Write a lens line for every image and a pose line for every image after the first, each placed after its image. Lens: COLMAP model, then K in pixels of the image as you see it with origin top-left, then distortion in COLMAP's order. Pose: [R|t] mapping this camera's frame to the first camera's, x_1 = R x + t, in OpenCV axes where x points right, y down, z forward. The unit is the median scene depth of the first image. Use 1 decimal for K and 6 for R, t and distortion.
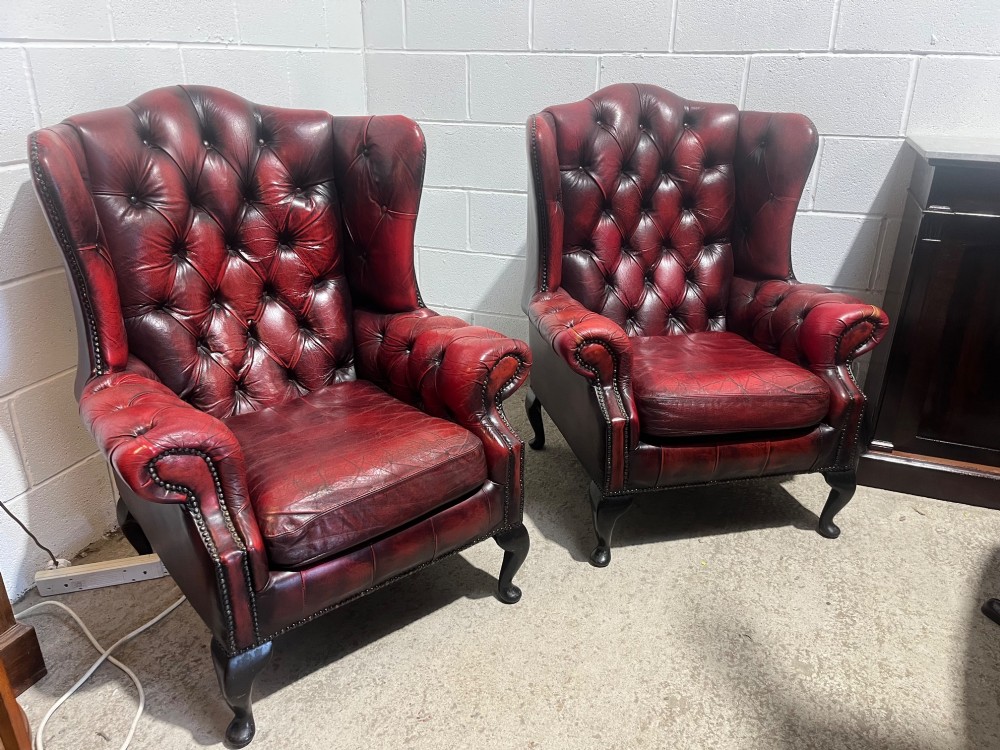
lens RADIAL K [[757.6, 0, 499.3], [0, 757.6, 382.1], [0, 0, 1]] dist [0.058975, -0.085875]
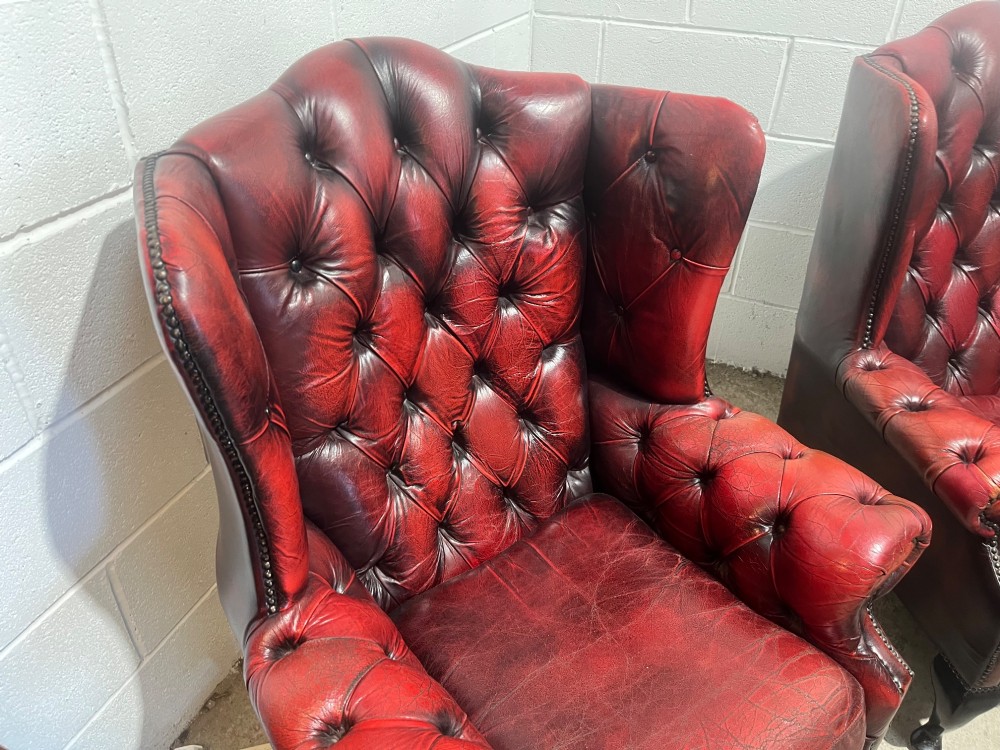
lens RADIAL K [[757.6, 0, 497.1], [0, 757.6, 370.6], [0, 0, 1]] dist [0.058975, -0.085875]
pose [[0.998885, 0.037009, -0.029298, -0.273975], [-0.030419, 0.979330, 0.199969, -0.254292], [0.036093, -0.198855, 0.979364, 0.376488]]
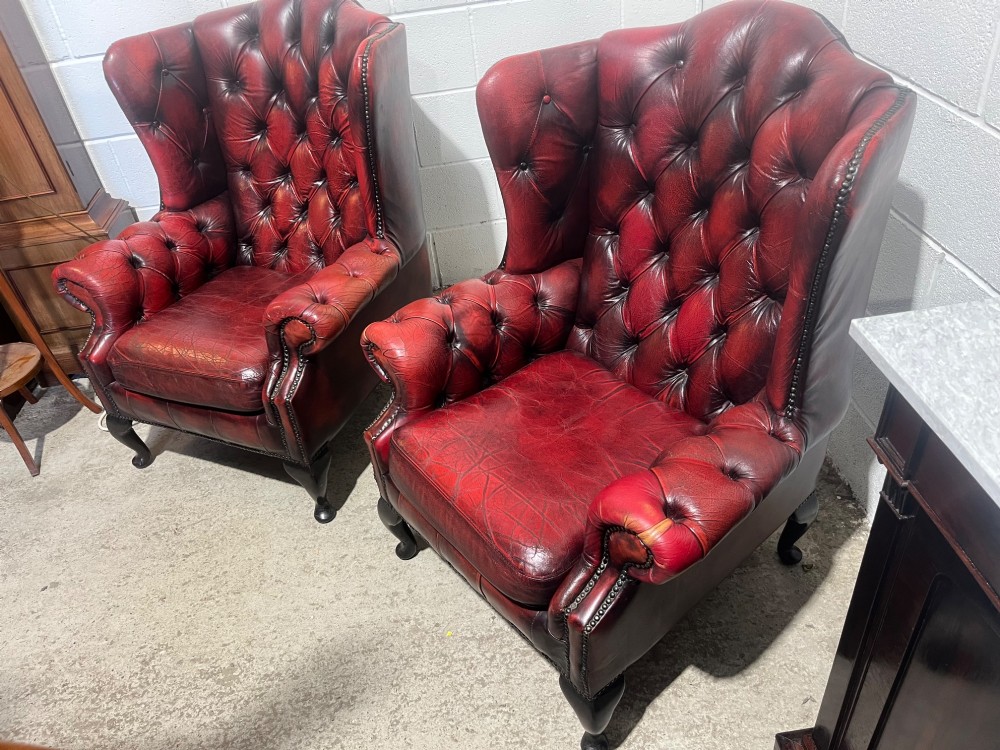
lens RADIAL K [[757.6, 0, 506.7], [0, 757.6, 364.5], [0, 0, 1]] dist [0.058975, -0.085875]
pose [[0.461621, 0.485636, -0.742337, 0.837295], [-0.247699, 0.874115, 0.417813, -0.431053], [0.851793, -0.008995, 0.523801, 0.637389]]
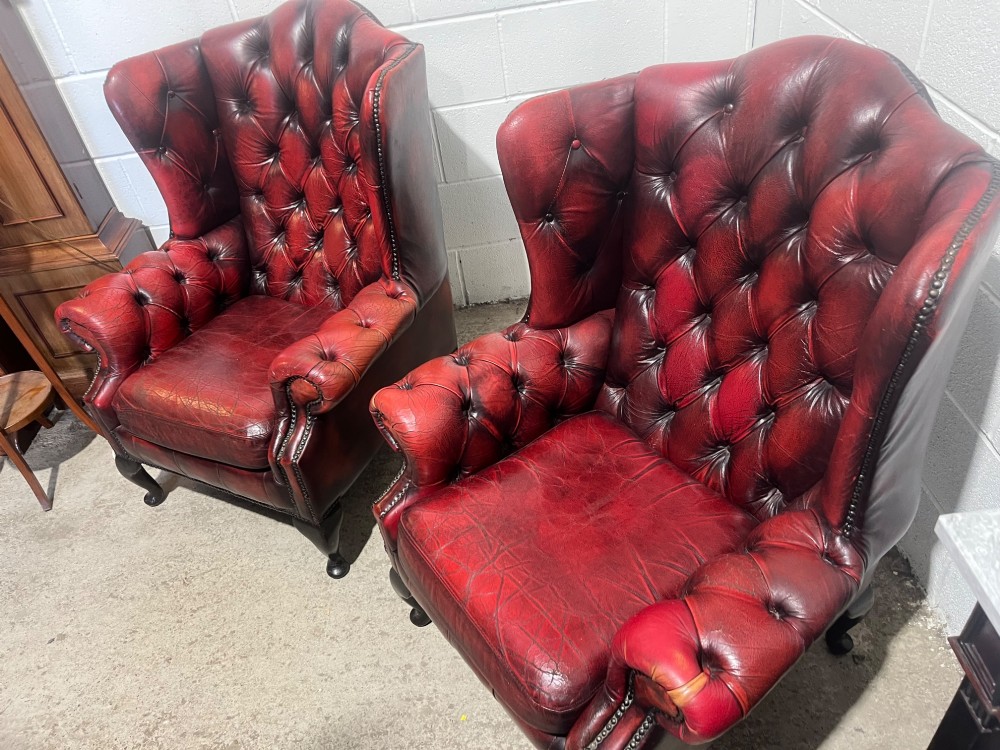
lens RADIAL K [[757.6, 0, 506.0], [0, 757.6, 365.0], [0, 0, 1]] dist [0.058975, -0.085875]
pose [[0.416748, 0.525628, -0.741645, 0.729084], [-0.234938, 0.850432, 0.470712, -0.498980], [0.878137, -0.021928, 0.477906, 0.696671]]
